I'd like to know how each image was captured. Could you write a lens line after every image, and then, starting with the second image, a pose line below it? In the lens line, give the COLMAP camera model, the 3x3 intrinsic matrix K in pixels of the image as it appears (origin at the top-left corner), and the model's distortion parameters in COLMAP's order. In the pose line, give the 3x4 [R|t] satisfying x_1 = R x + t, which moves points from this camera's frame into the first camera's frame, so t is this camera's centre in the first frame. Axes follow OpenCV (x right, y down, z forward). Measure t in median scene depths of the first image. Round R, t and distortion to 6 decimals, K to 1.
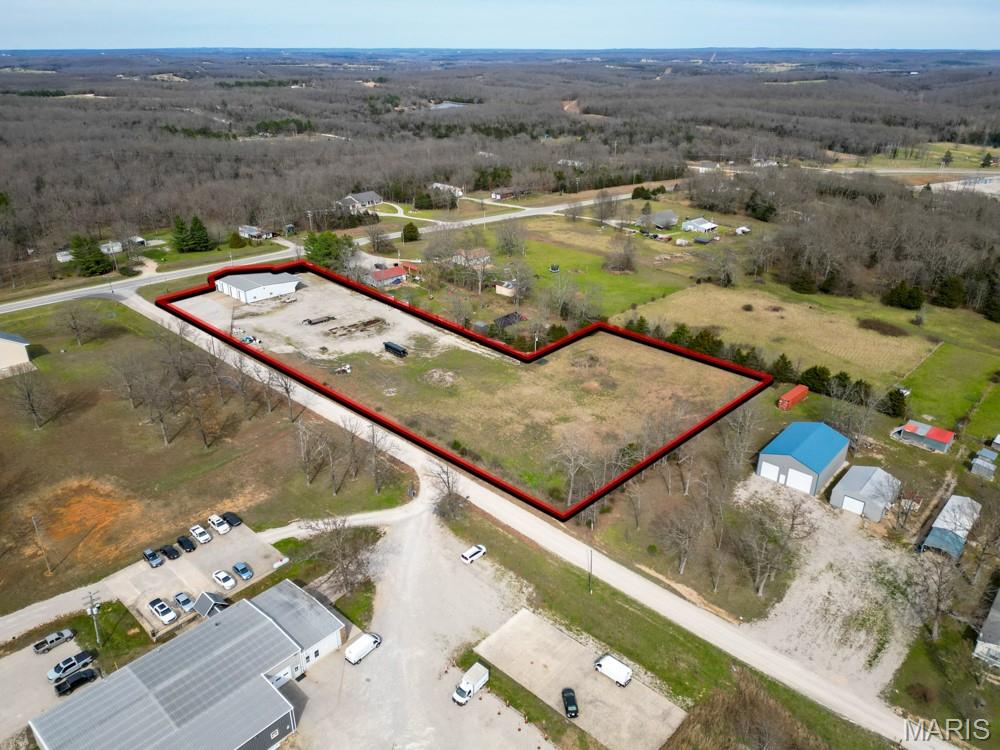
lens RADIAL K [[697.8, 0, 524.0], [0, 697.8, 408.6], [0, 0, 1]] dist [0.048781, -0.039715]
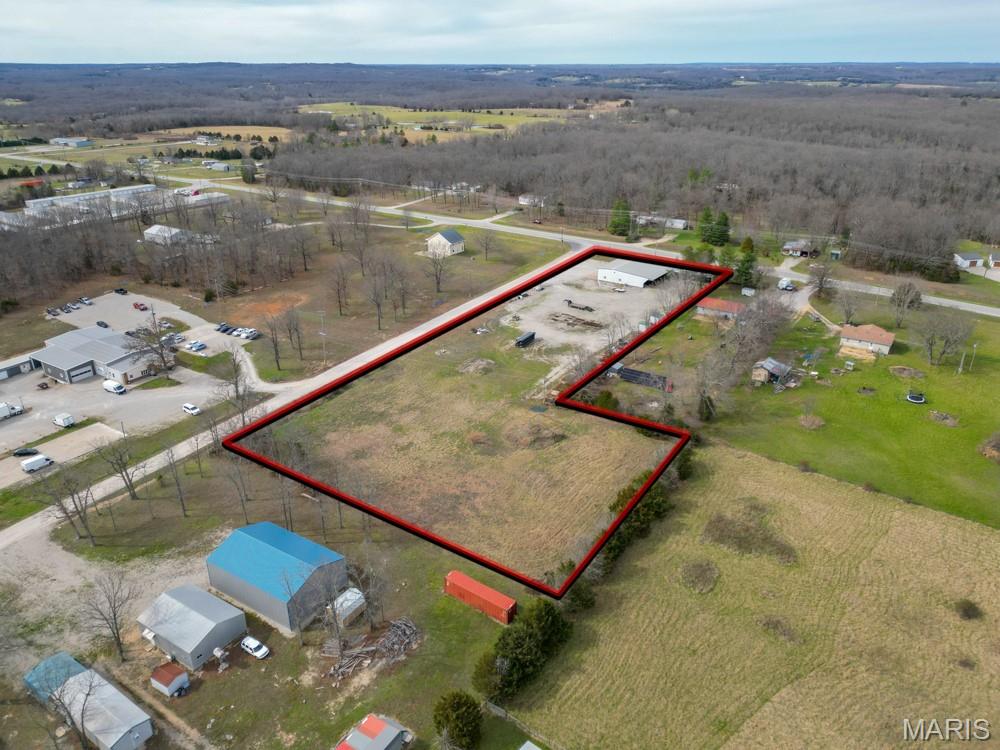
lens RADIAL K [[717.9, 0, 484.6], [0, 717.9, 388.6], [0, 0, 1]] dist [0.045606, -0.024832]
pose [[0.135019, 0.409593, -0.902222, 0.774775], [-0.456669, 0.833807, 0.310192, -0.320744], [0.879331, 0.370134, 0.299628, 0.662515]]
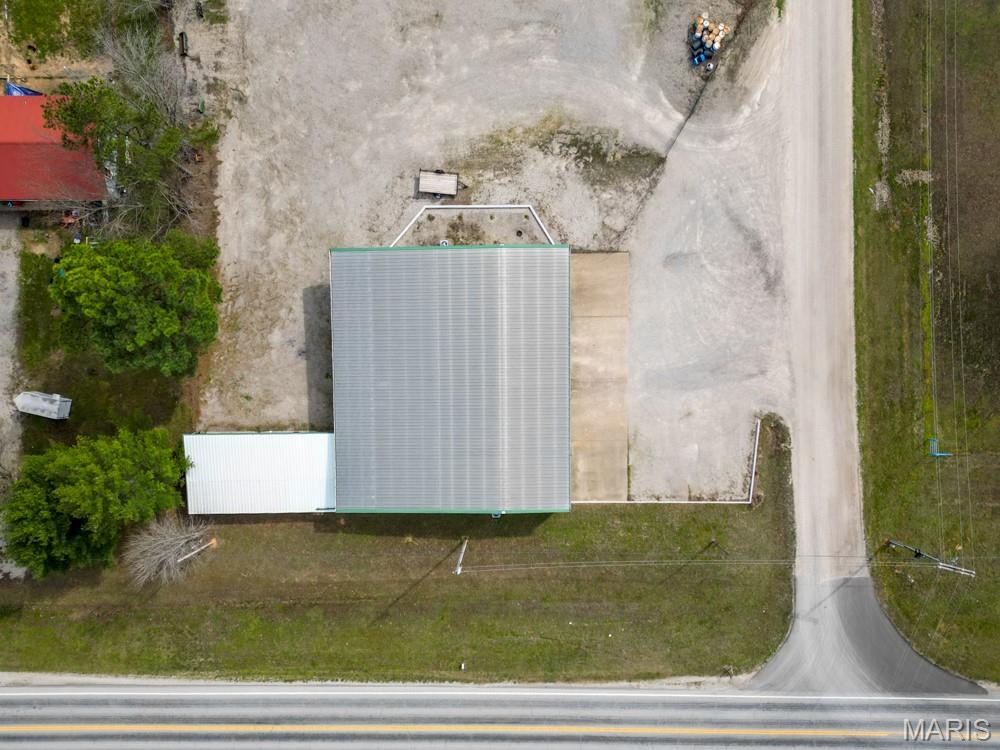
lens RADIAL K [[717.9, 0, 484.6], [0, 717.9, 388.6], [0, 0, 1]] dist [0.045606, -0.024832]
pose [[-0.689550, -0.722964, -0.042948, -0.462533], [0.341722, -0.377066, 0.860841, -0.501308], [-0.638551, 0.578916, 0.507058, 1.050592]]
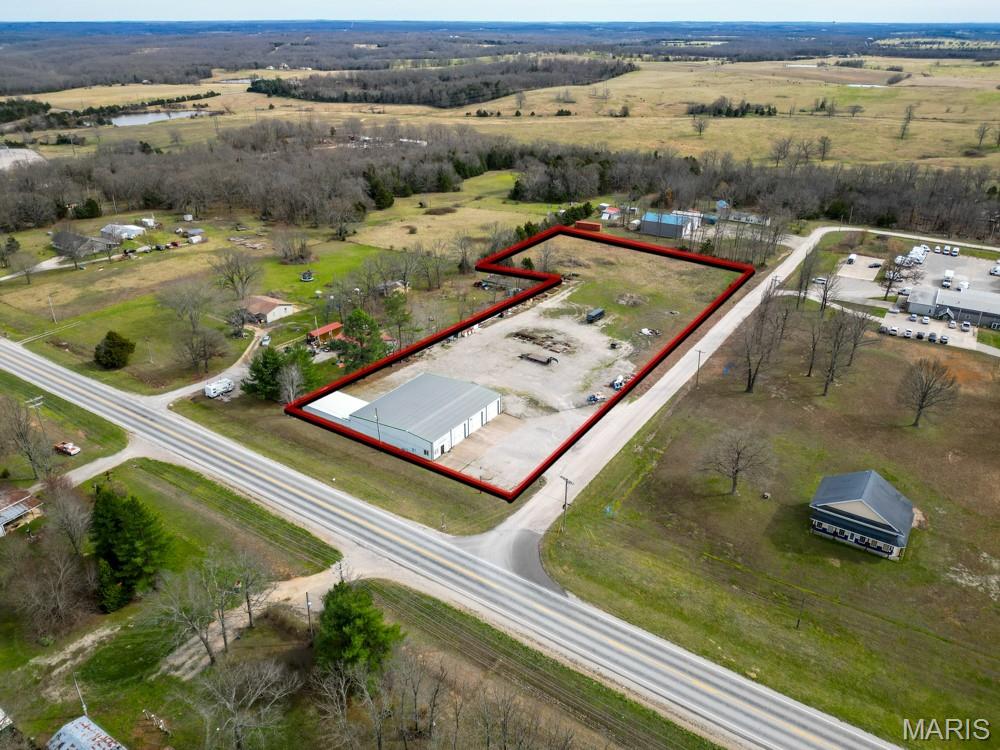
lens RADIAL K [[713.3, 0, 483.1], [0, 713.3, 375.0], [0, 0, 1]] dist [0.025073, -0.037943]
pose [[-0.140401, -0.439610, 0.887147, -1.116282], [0.453216, 0.768101, 0.452345, -0.559548], [-0.880275, 0.465579, 0.091396, 1.089460]]
